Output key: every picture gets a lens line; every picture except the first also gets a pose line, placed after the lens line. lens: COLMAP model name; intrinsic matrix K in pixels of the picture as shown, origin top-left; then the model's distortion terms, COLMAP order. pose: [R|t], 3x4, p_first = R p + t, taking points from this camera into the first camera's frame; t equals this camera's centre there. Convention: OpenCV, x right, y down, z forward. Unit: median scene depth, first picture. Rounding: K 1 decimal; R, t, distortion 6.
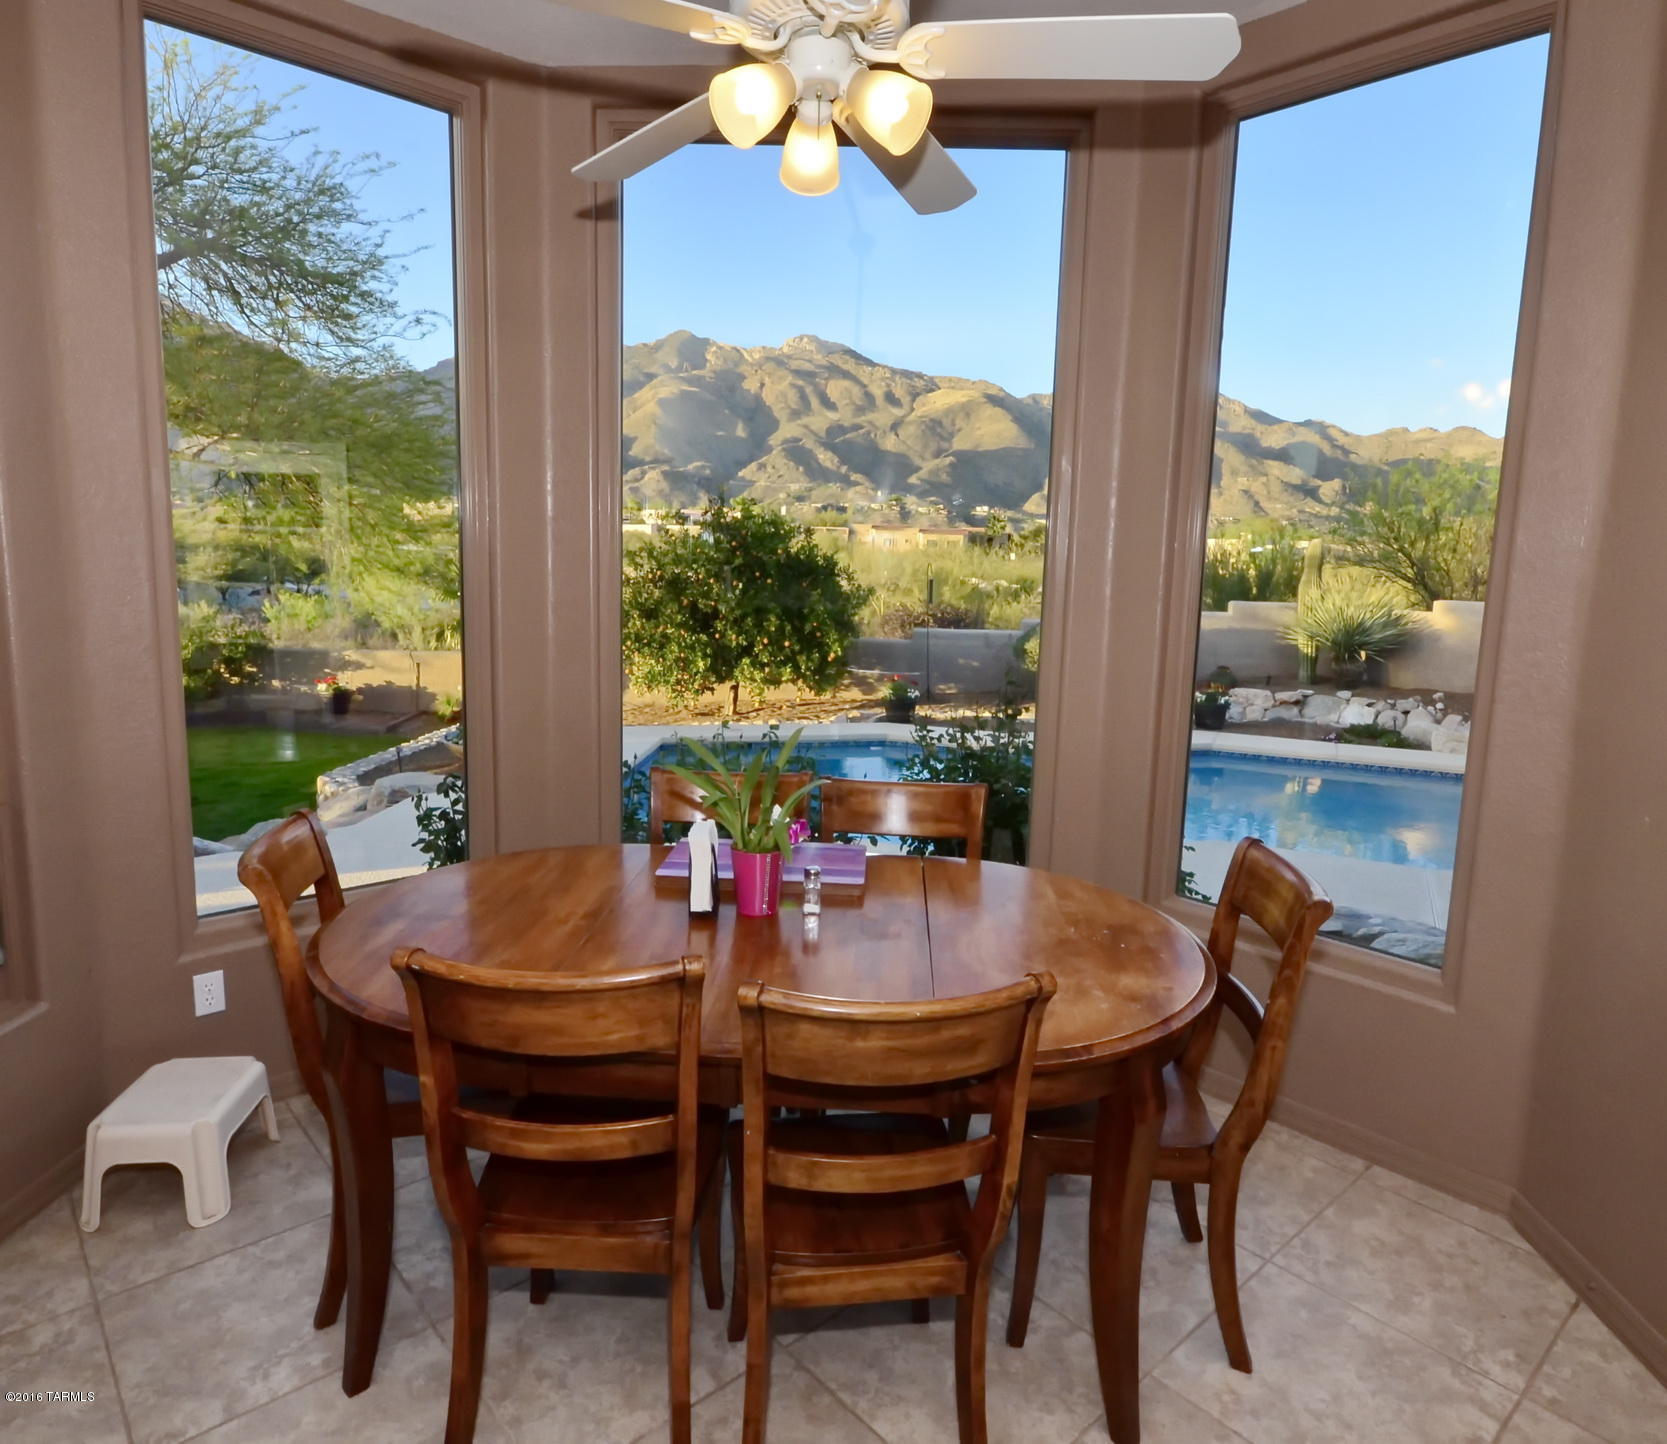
lens RADIAL K [[1014.7, 0, 833.4], [0, 1014.7, 698.8], [0, 0, 1]] dist [-0.018986, 0.001876]
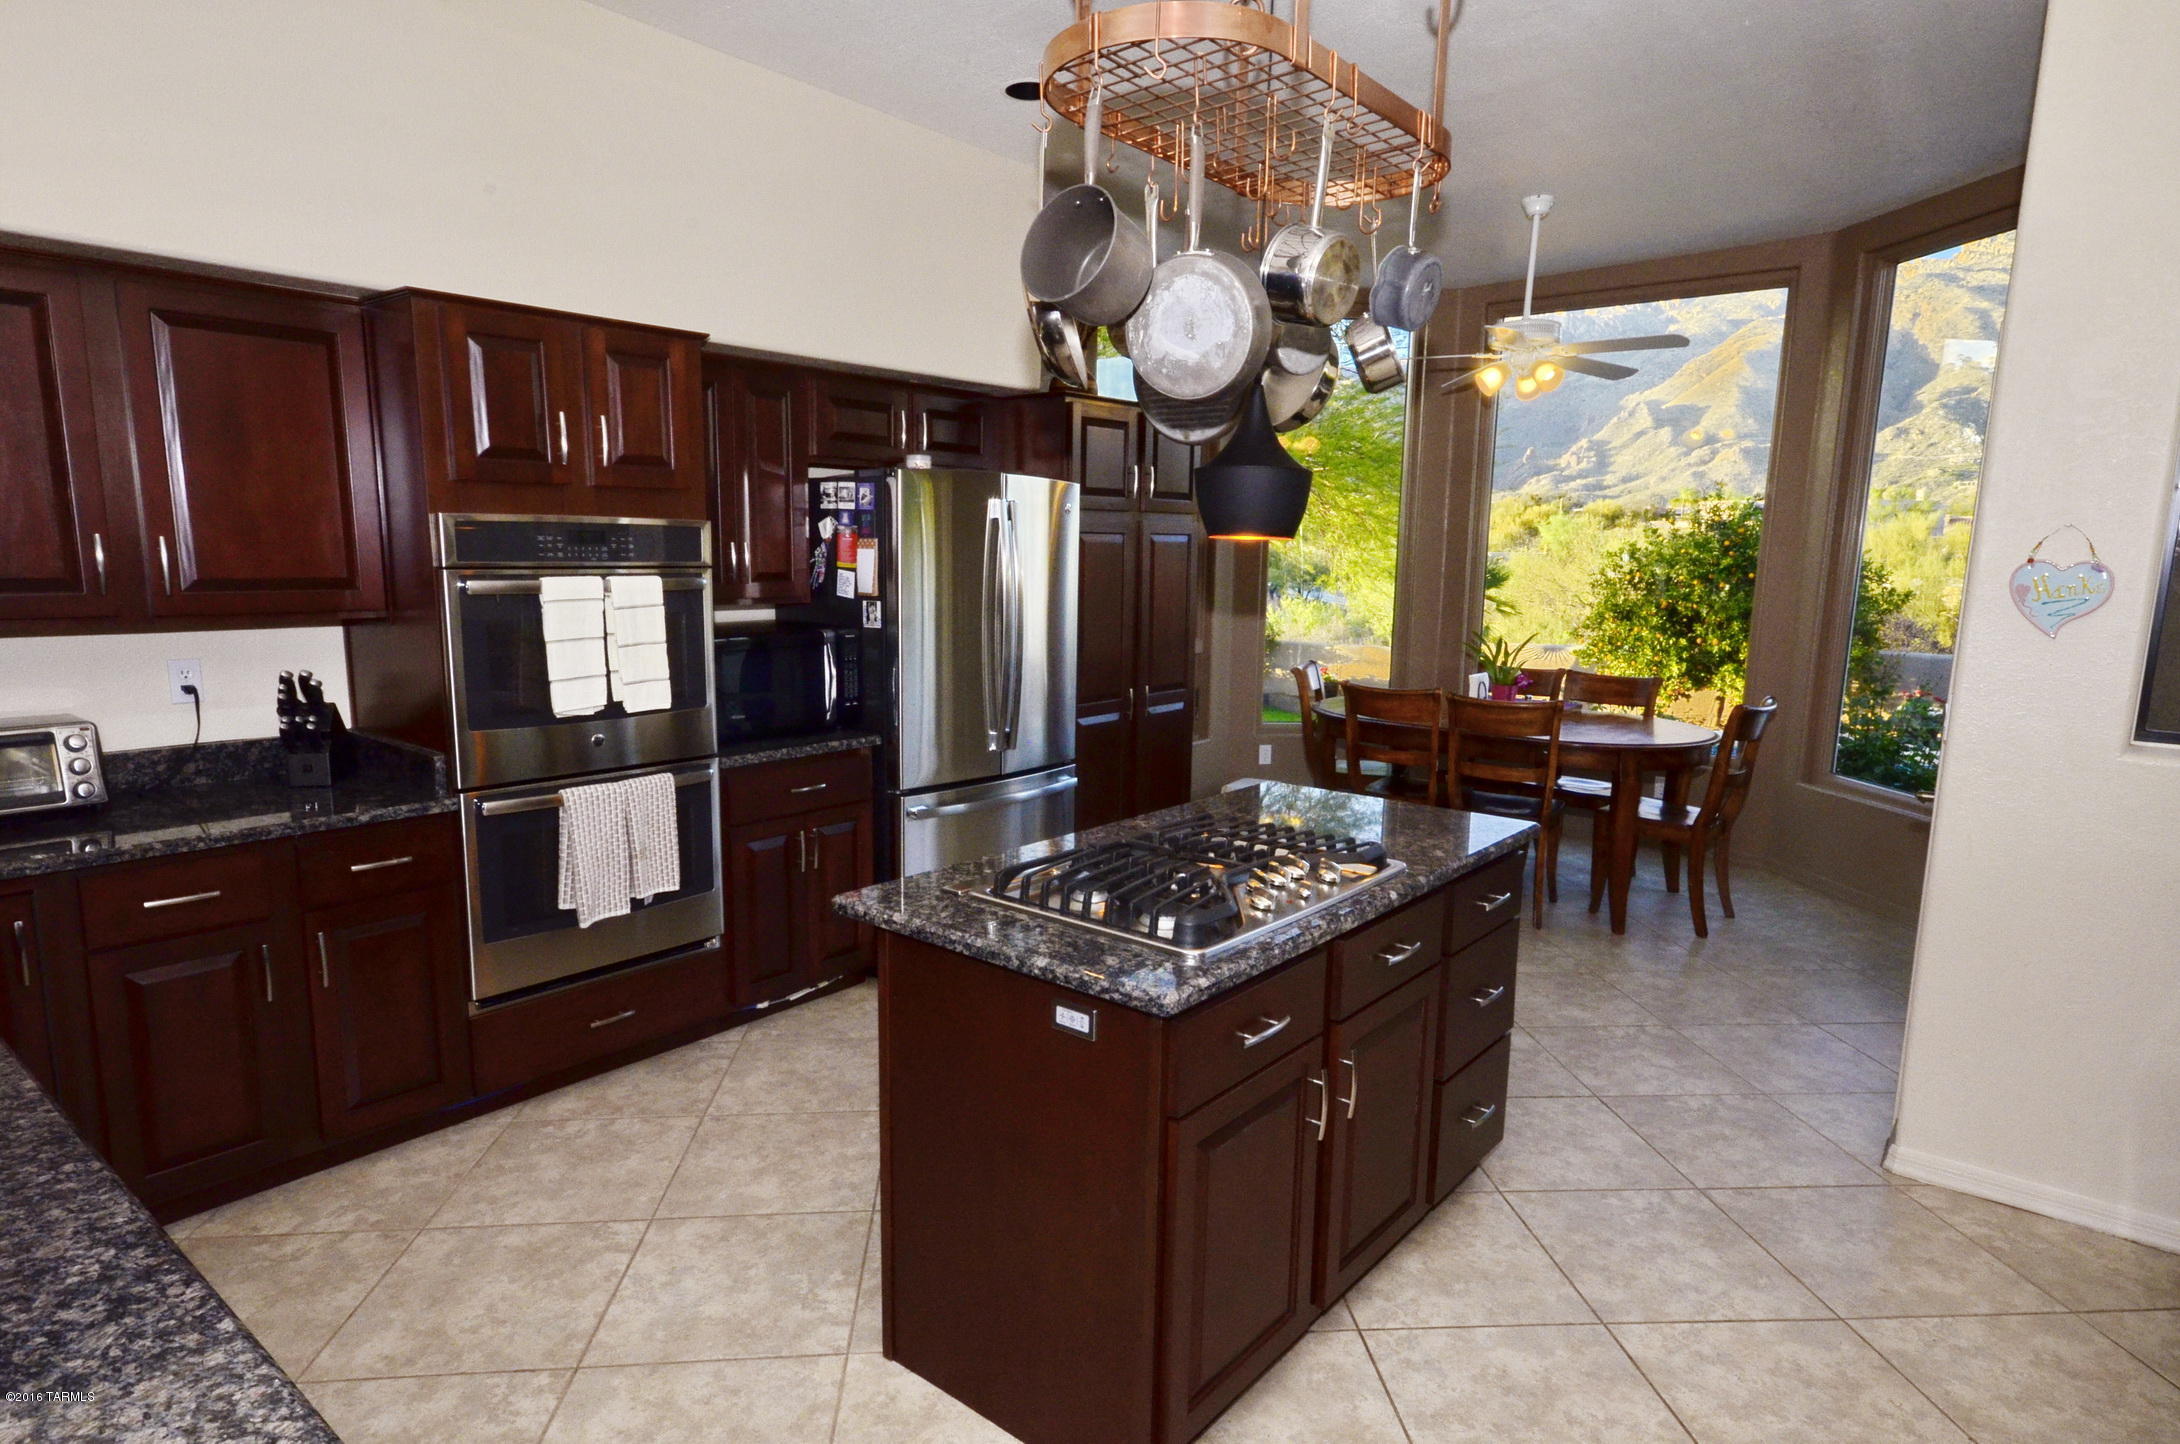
lens RADIAL K [[1204.5, 0, 1088.4], [0, 1204.5, 748.0], [0, 0, 1]] dist [0.002898, 0.001260]
pose [[0.793138, 0.085761, -0.602974, 0.123159], [-0.078072, 0.996185, 0.038994, 0.039417], [0.604018, 0.016147, 0.796807, -0.249883]]
